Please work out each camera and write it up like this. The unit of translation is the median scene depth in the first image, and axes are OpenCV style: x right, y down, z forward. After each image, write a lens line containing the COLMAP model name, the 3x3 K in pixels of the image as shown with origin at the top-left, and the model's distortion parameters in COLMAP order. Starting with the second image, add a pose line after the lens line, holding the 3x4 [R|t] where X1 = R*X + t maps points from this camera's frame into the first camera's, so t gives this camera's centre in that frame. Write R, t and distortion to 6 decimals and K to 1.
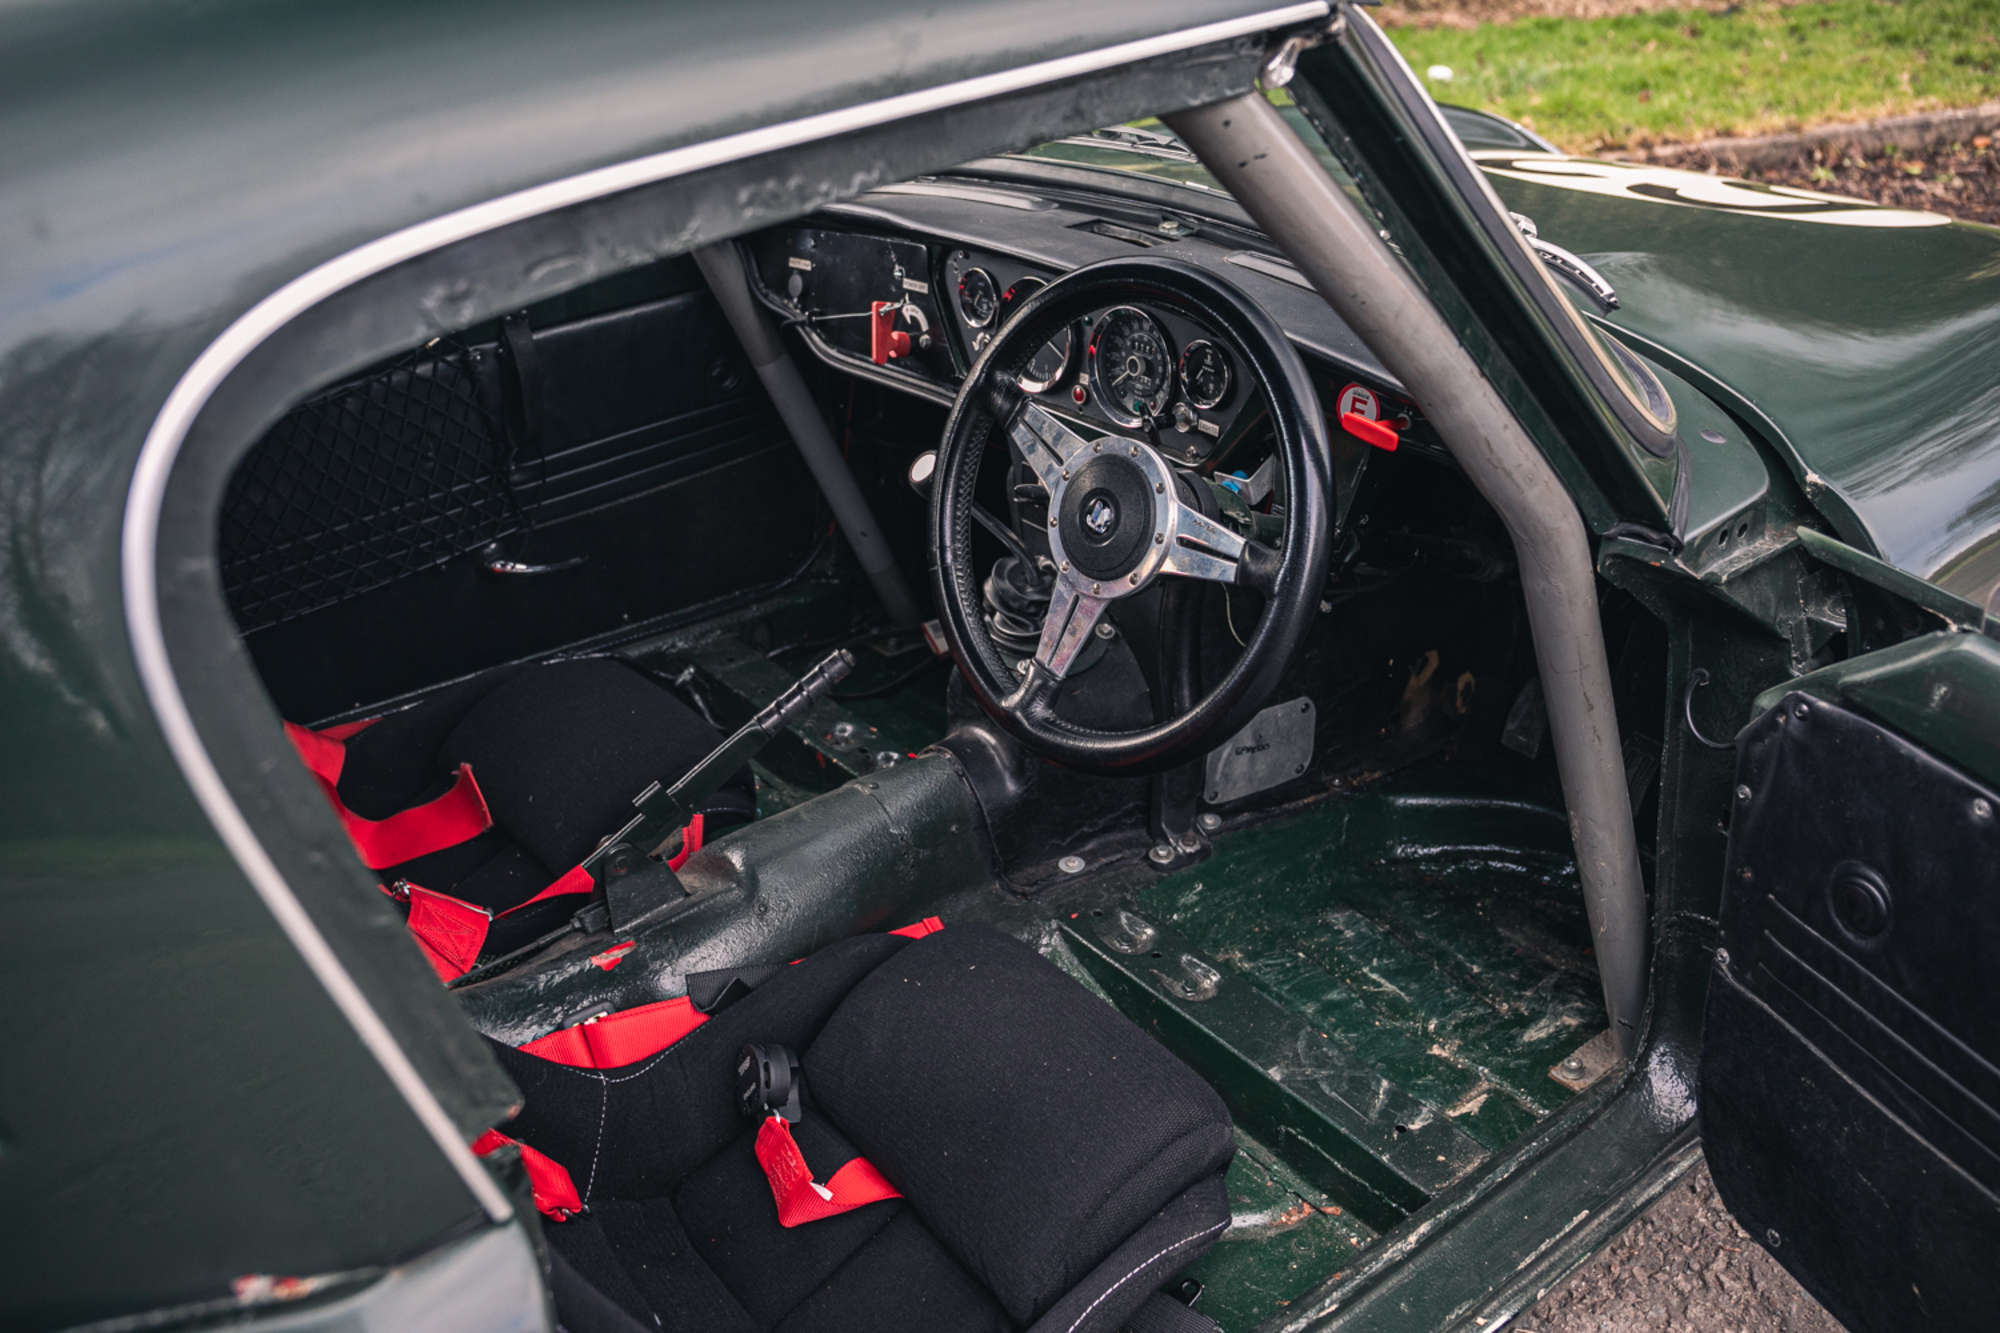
lens RADIAL K [[1722.6, 0, 998.6], [0, 1722.6, 672.7], [0, 0, 1]] dist [-0.104820, -0.000051]
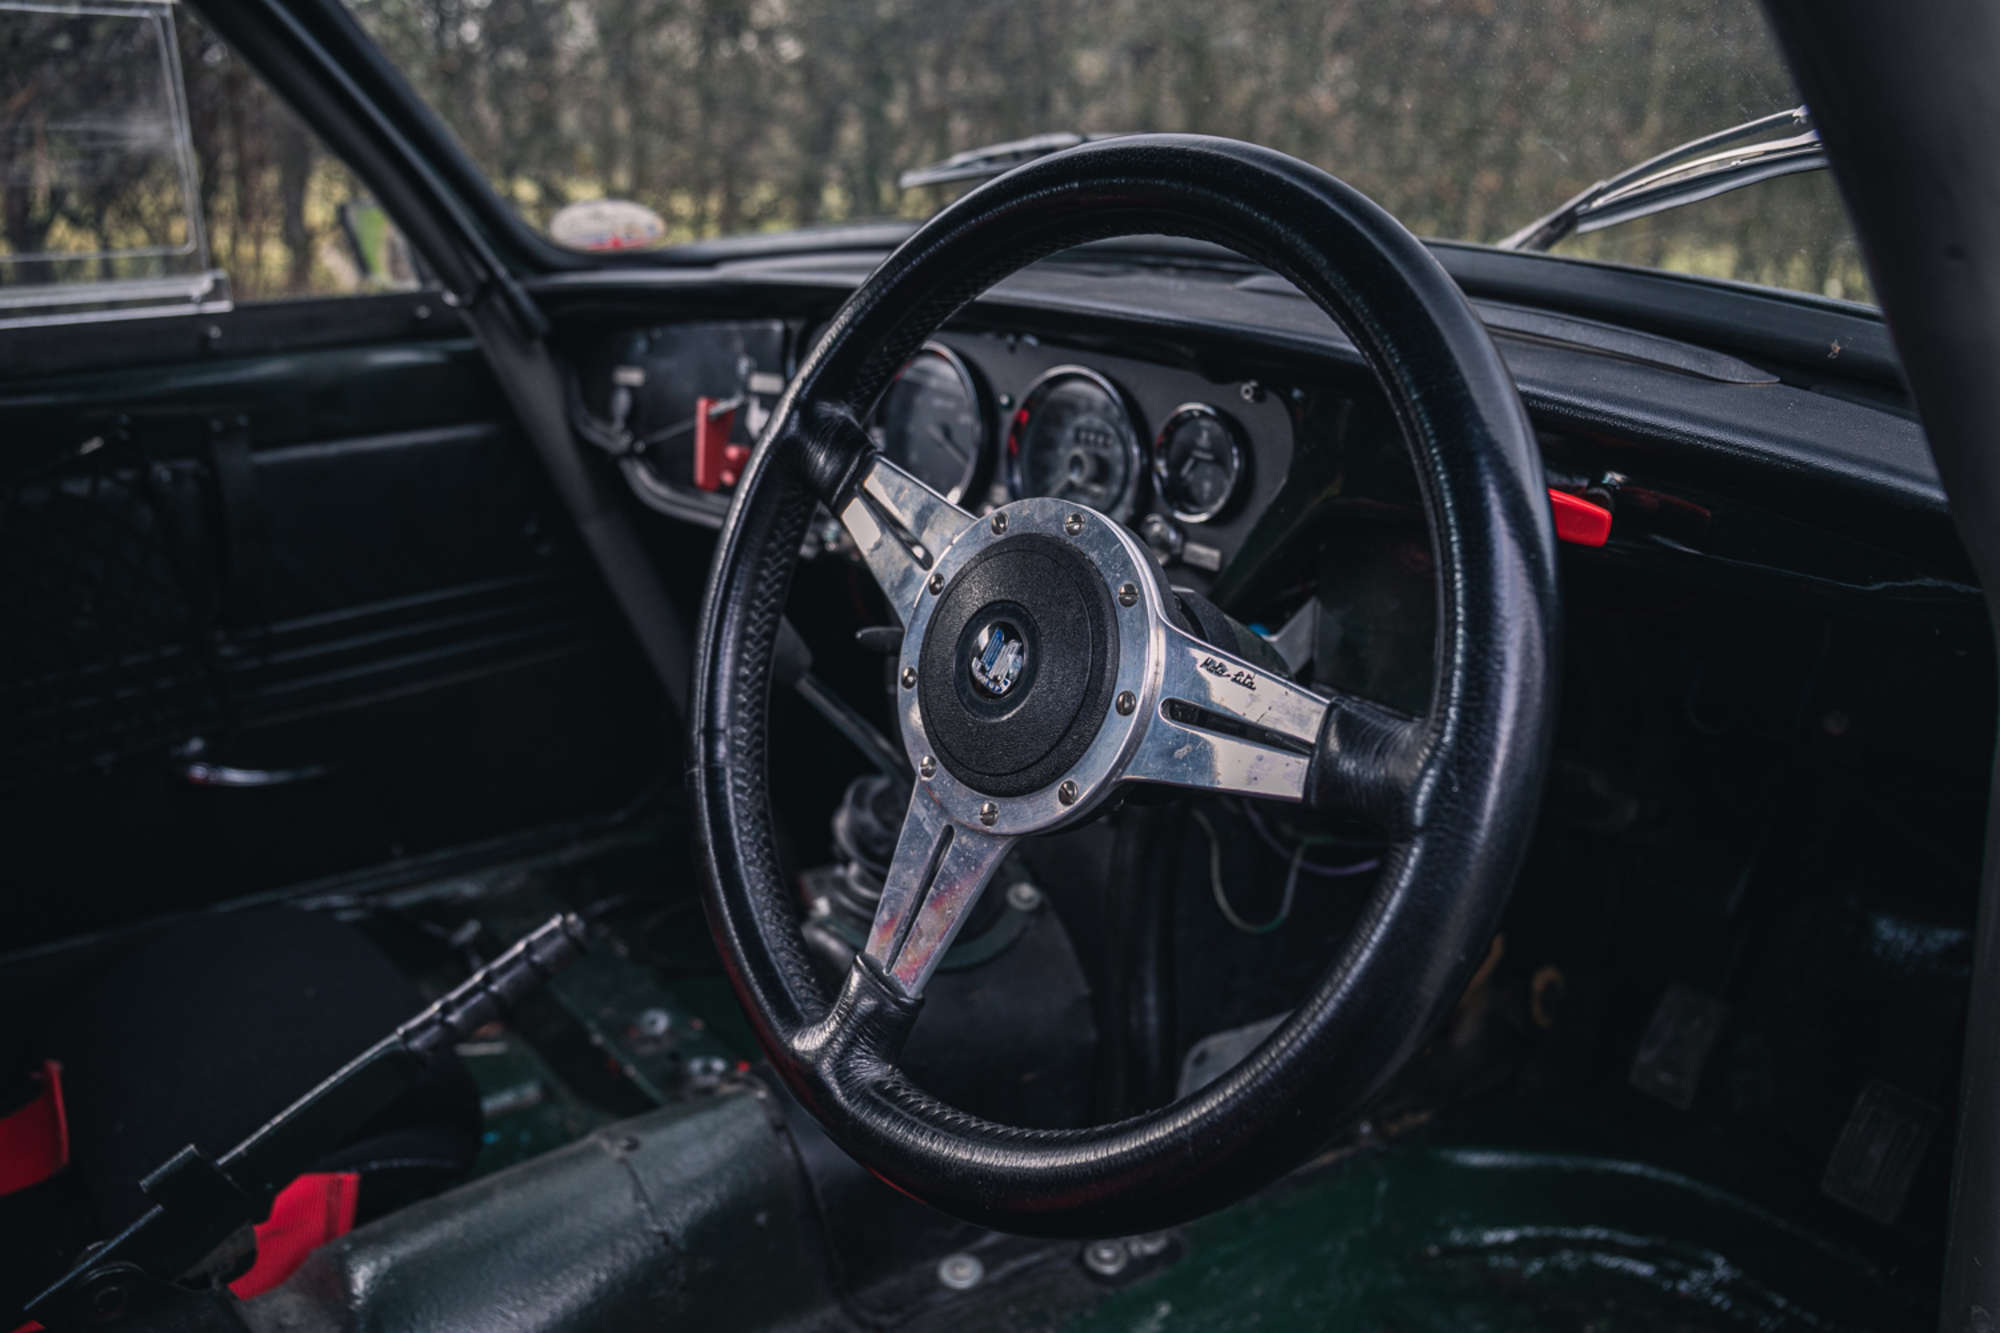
lens RADIAL K [[1552.8, 0, 995.9], [0, 1552.8, 663.9], [0, 0, 1]] dist [-0.079208, 0.015958]
pose [[0.999143, 0.033172, 0.024752, 0.038306], [-0.028649, 0.985902, -0.164850, -0.015474], [-0.029872, 0.164000, 0.986008, 0.465455]]
